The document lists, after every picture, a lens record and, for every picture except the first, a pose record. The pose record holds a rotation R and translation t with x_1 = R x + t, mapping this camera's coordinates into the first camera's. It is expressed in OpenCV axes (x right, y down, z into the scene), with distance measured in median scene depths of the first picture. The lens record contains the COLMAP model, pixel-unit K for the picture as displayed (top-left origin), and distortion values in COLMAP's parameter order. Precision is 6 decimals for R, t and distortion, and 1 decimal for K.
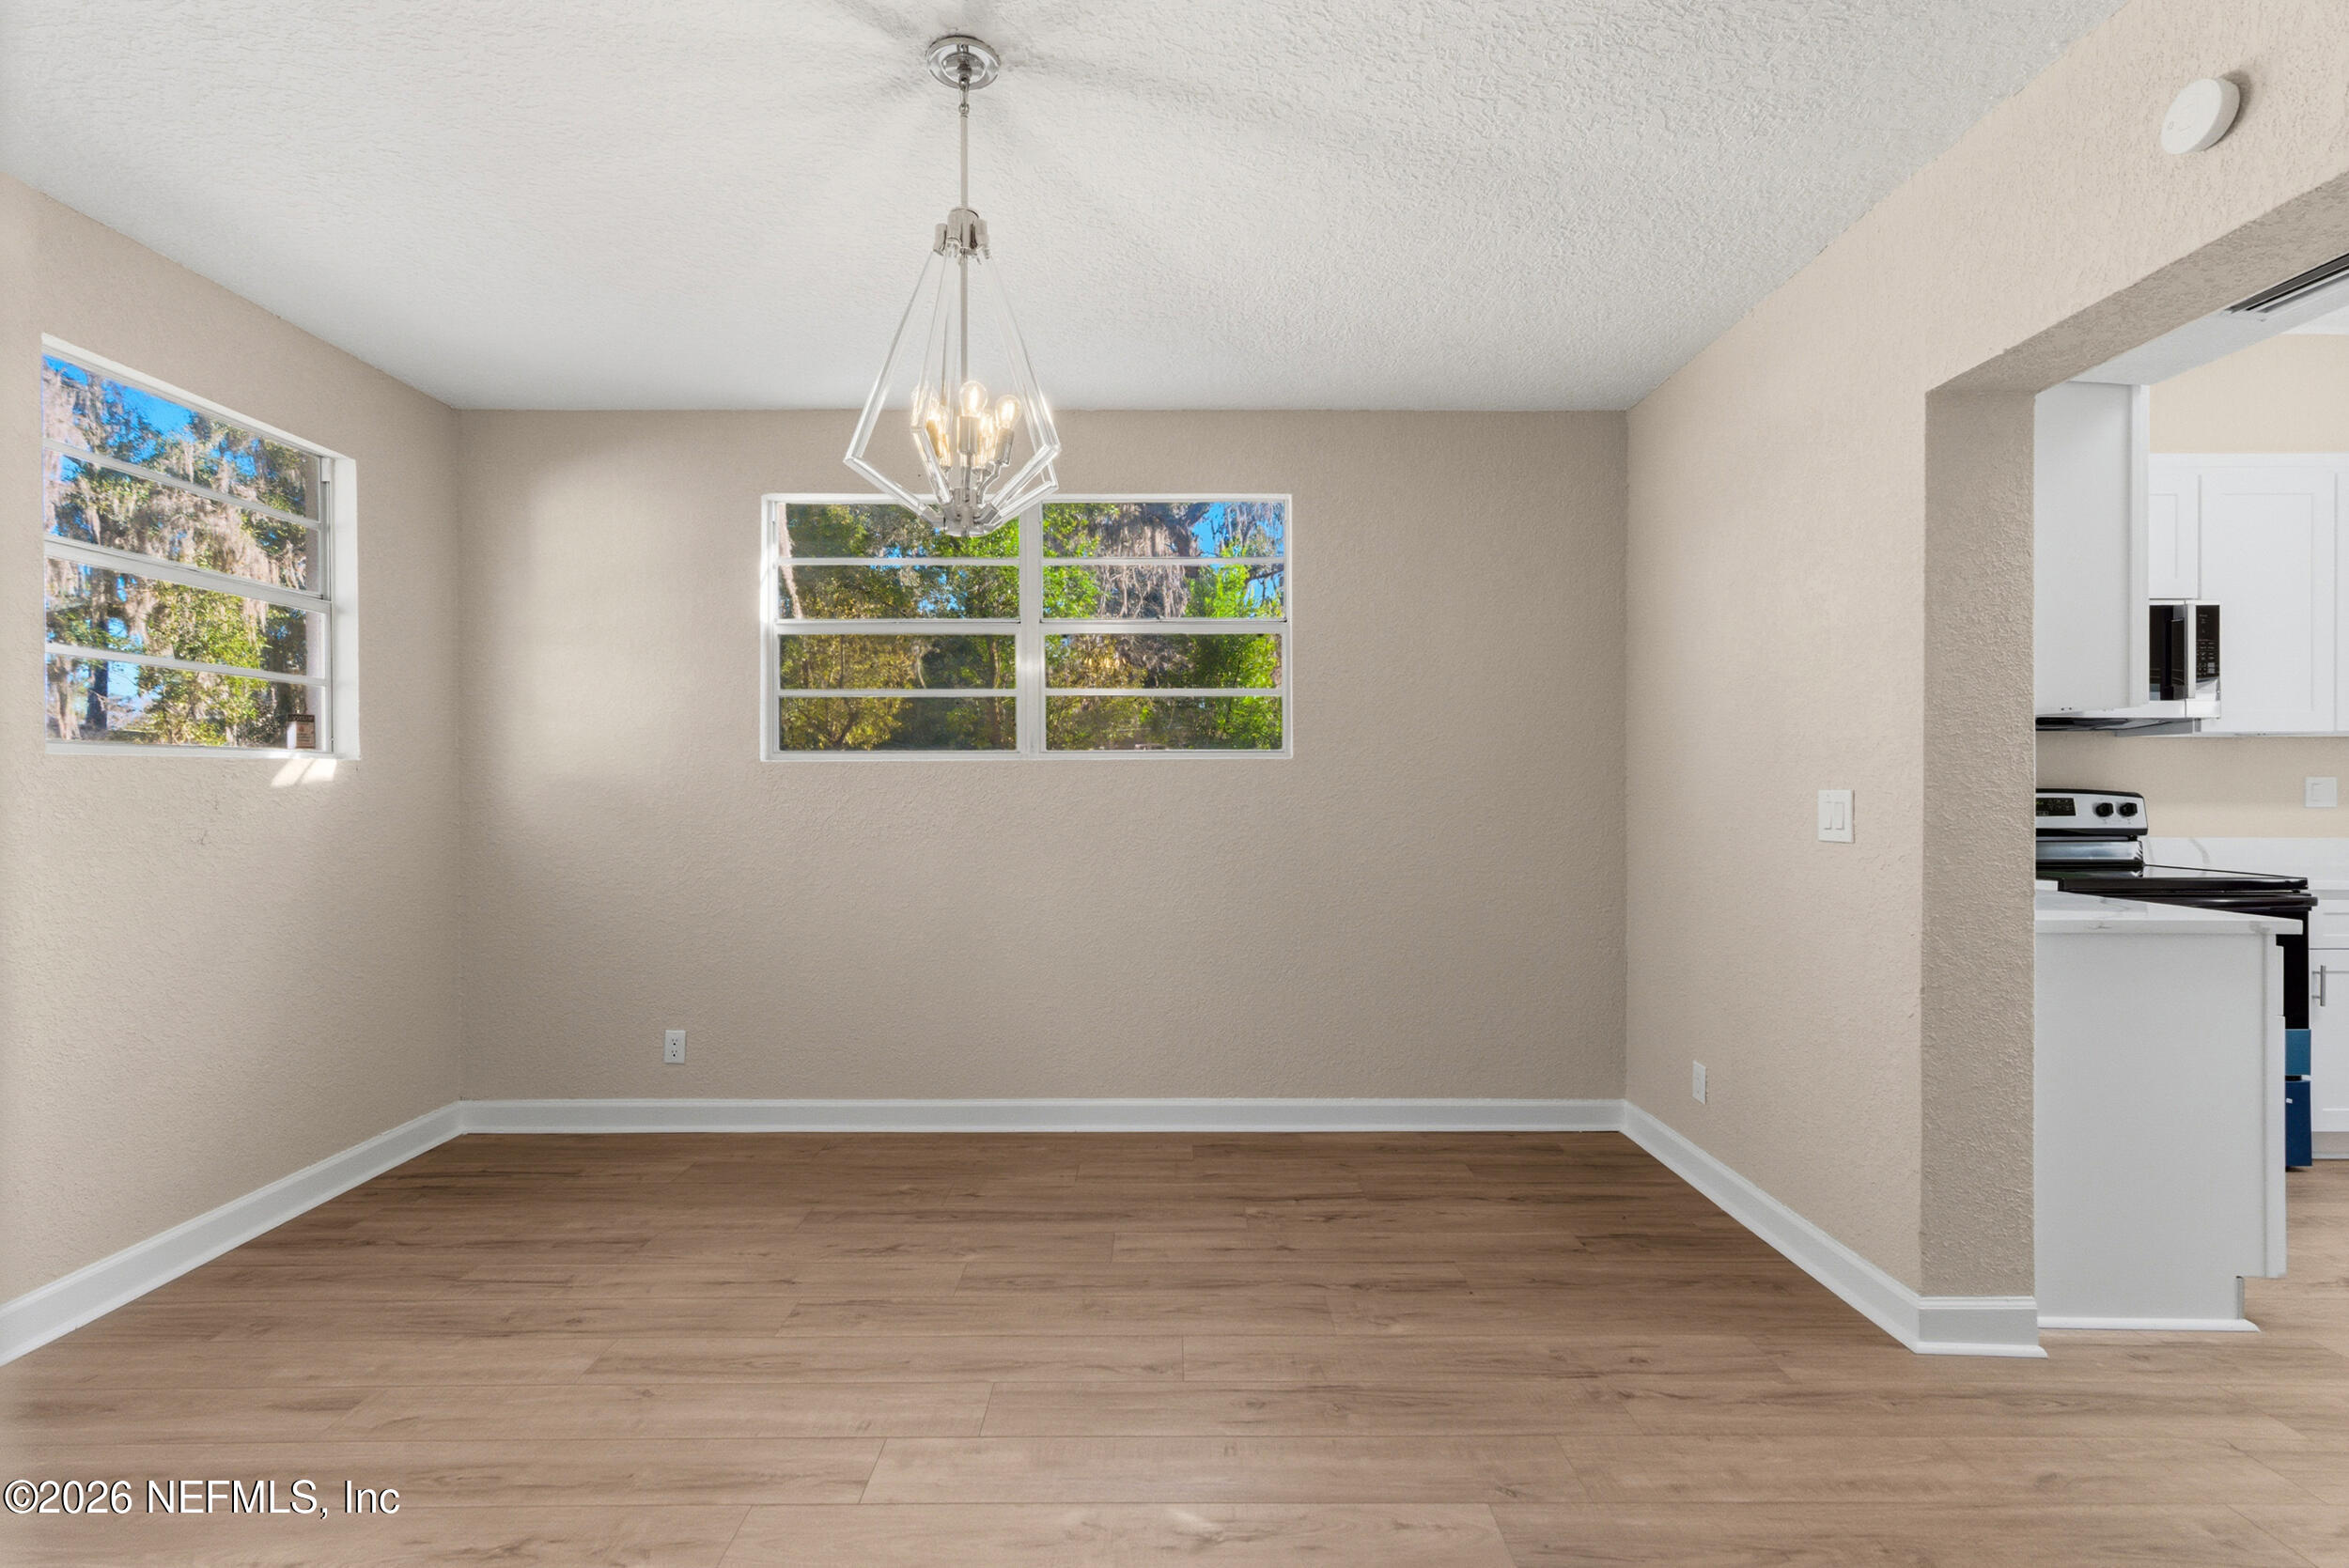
lens RADIAL K [[1061.3, 0, 1177.7], [0, 1061.3, 782.6], [0, 0, 1]] dist [0.000539, 0.001203]
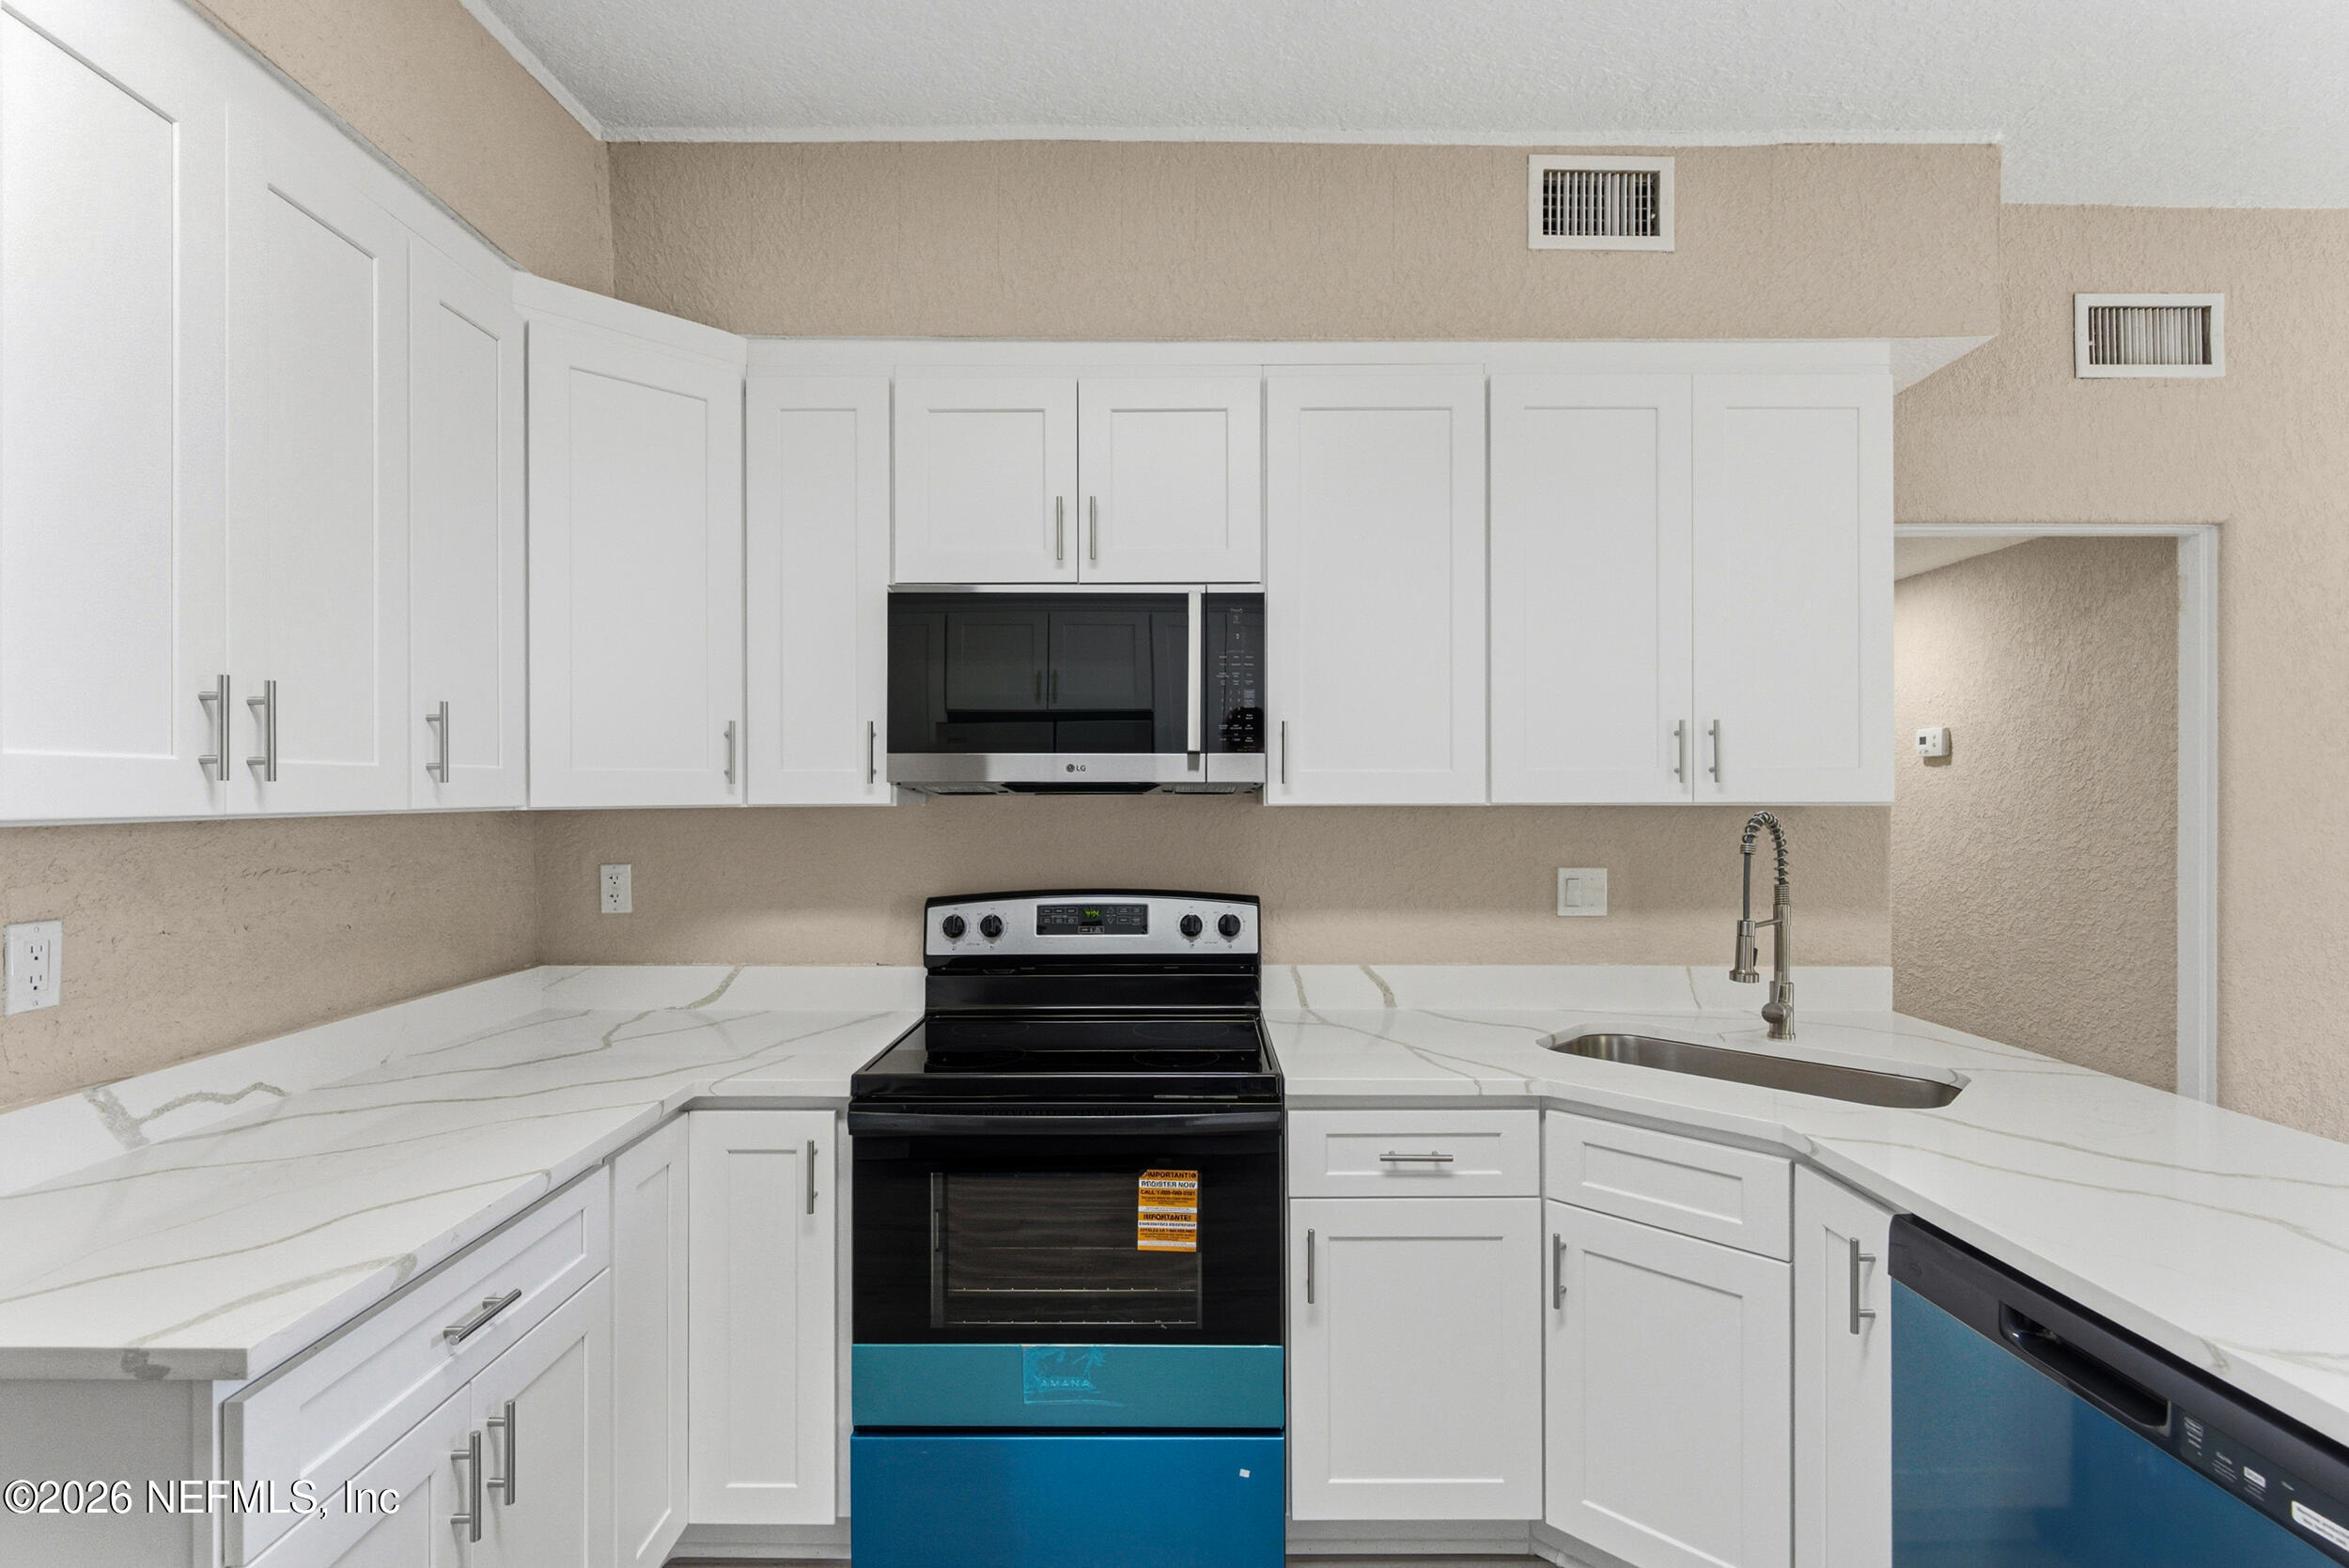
lens RADIAL K [[1125.3, 0, 1172.2], [0, 1125.3, 791.2], [0, 0, 1]] dist [-0.000265, -0.000194]
pose [[0.999981, -0.000590, -0.006132, 1.059858], [0.000593, 1.000000, 0.000454, -0.064288], [0.006132, -0.000458, 0.999981, 0.424158]]
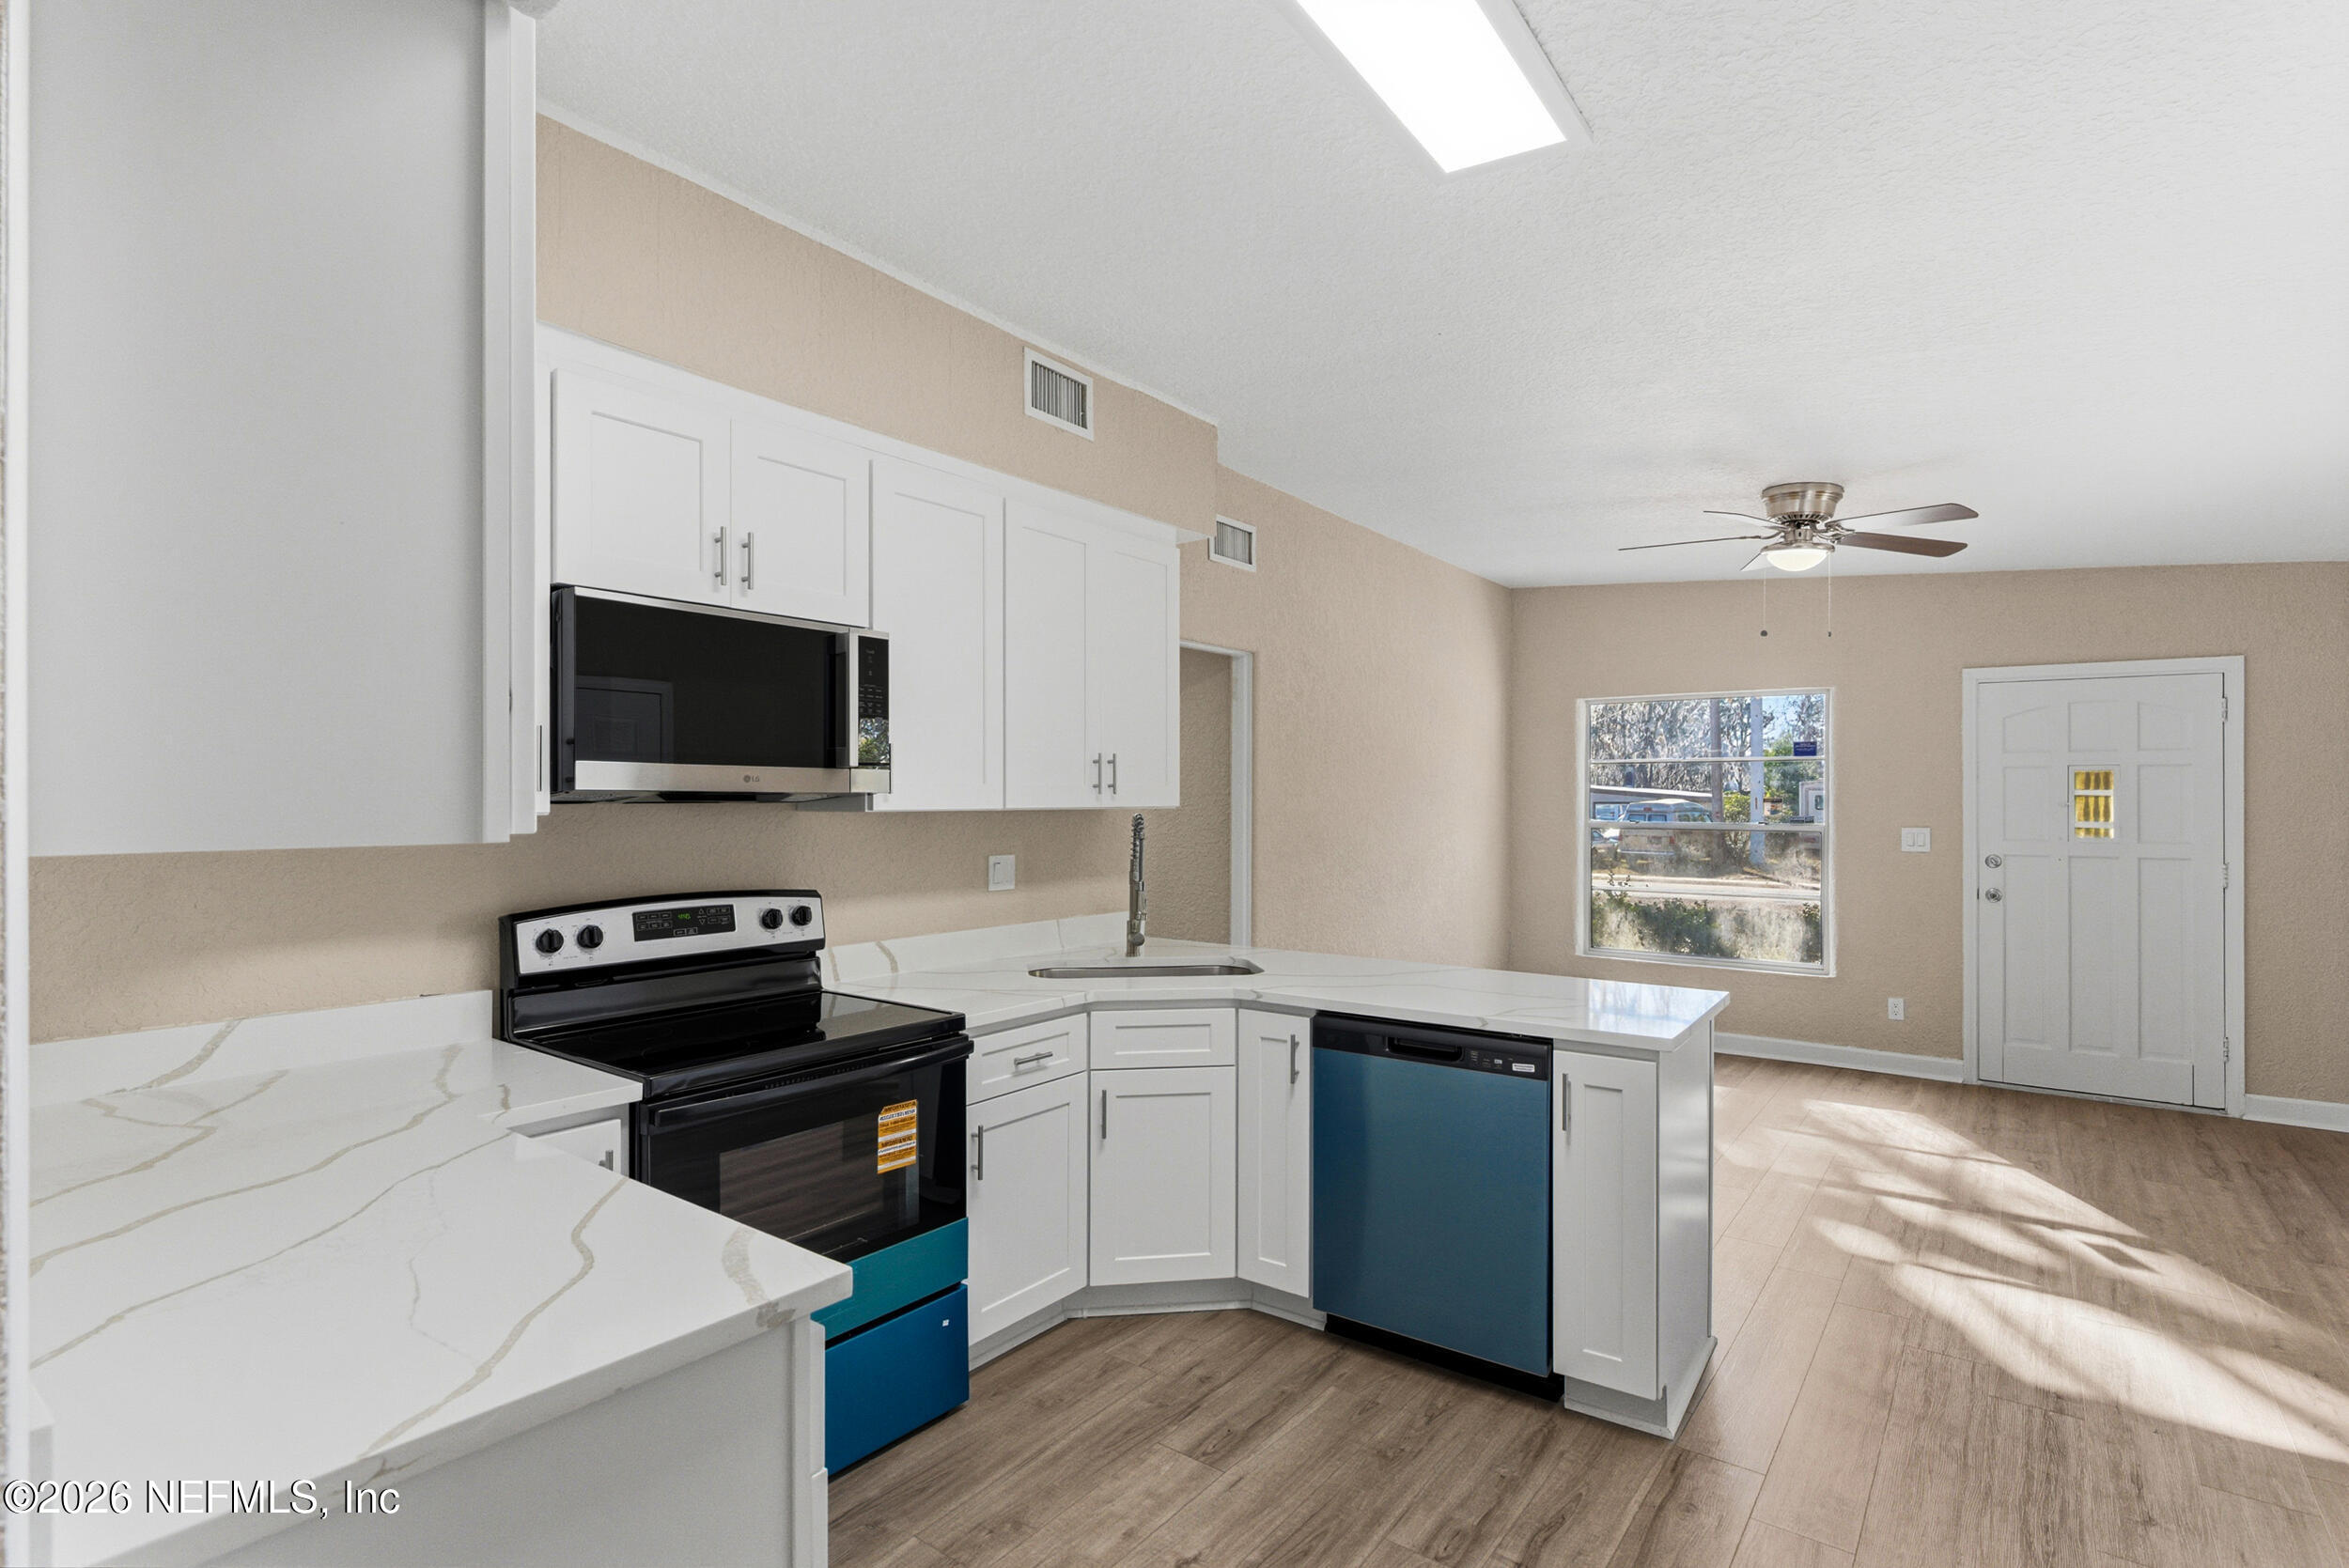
lens RADIAL K [[1125.3, 0, 1164.1], [0, 1125.3, 798.2], [0, 0, 1]] dist [-0.000265, -0.000194]
pose [[0.614805, 0.001199, 0.788678, 0.550650], [-0.003081, 0.999995, 0.000881, -0.066753], [-0.788673, -0.002972, 0.614806, 0.424069]]
